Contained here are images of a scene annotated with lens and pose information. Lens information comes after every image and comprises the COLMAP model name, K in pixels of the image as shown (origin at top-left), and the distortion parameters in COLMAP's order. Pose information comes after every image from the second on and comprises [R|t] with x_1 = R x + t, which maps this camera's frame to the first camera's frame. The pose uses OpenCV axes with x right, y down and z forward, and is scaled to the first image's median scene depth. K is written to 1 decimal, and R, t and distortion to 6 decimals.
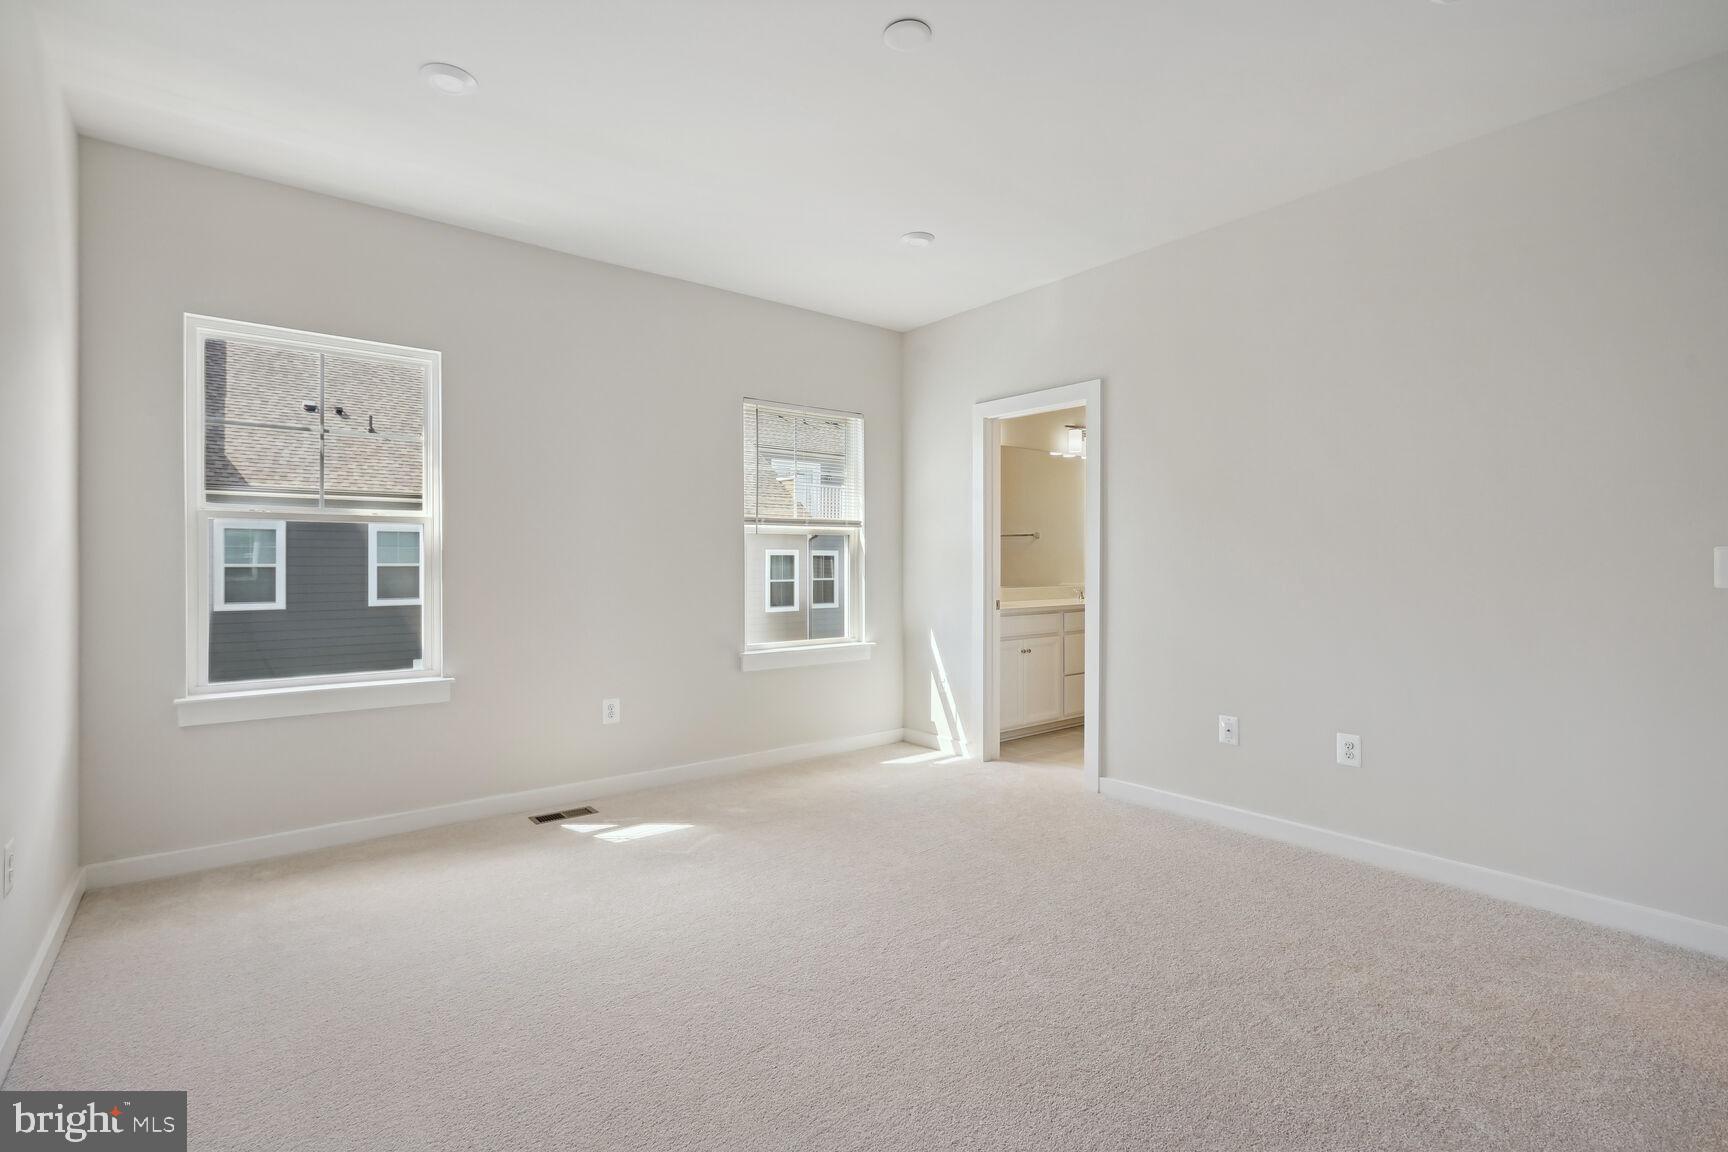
lens RADIAL K [[793.3, 0, 863.5], [0, 793.3, 583.5], [0, 0, 1]] dist [0.000171, -0.000359]
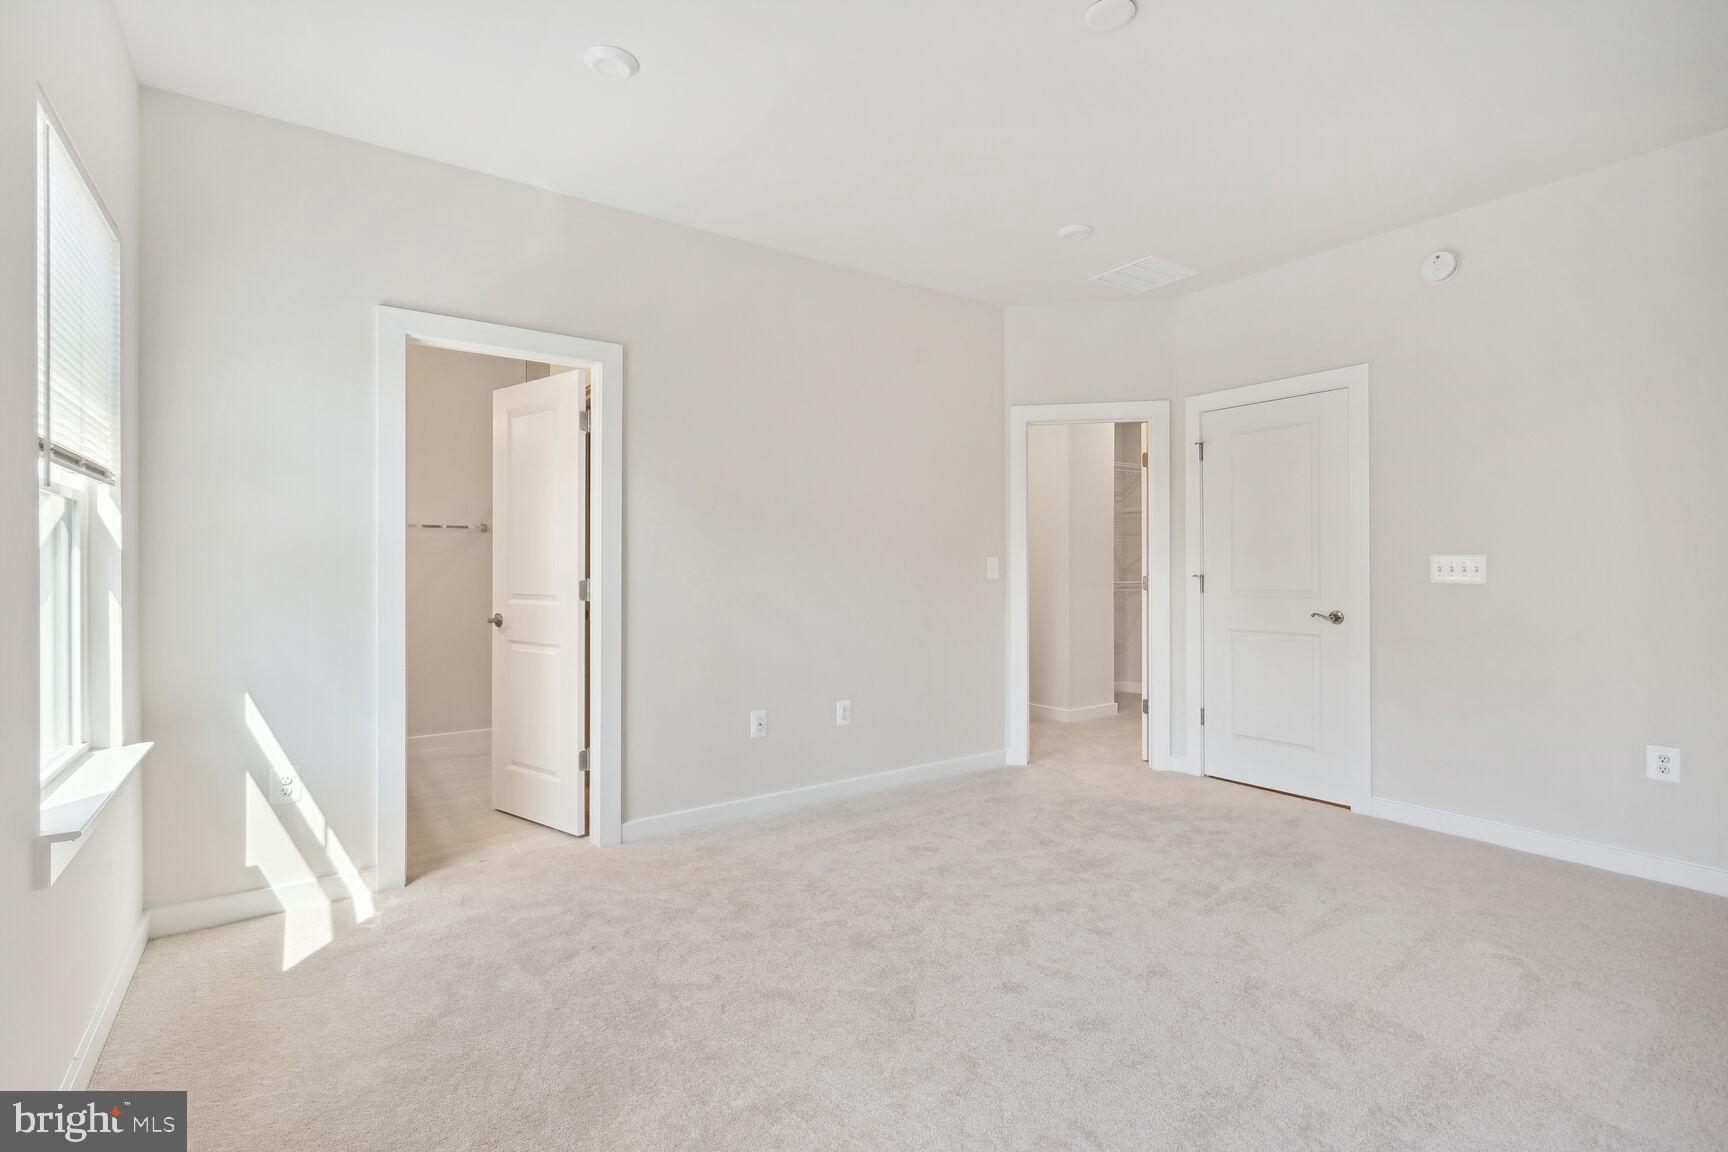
lens RADIAL K [[776.1, 0, 864.0], [0, 776.1, 576.0], [0, 0, 1]] dist [0.014222, -0.000152]
pose [[0.082770, -0.010589, 0.996512, -0.409277], [0.027605, 0.999584, 0.008328, -0.012150], [-0.996186, 0.026820, 0.083028, 0.567138]]
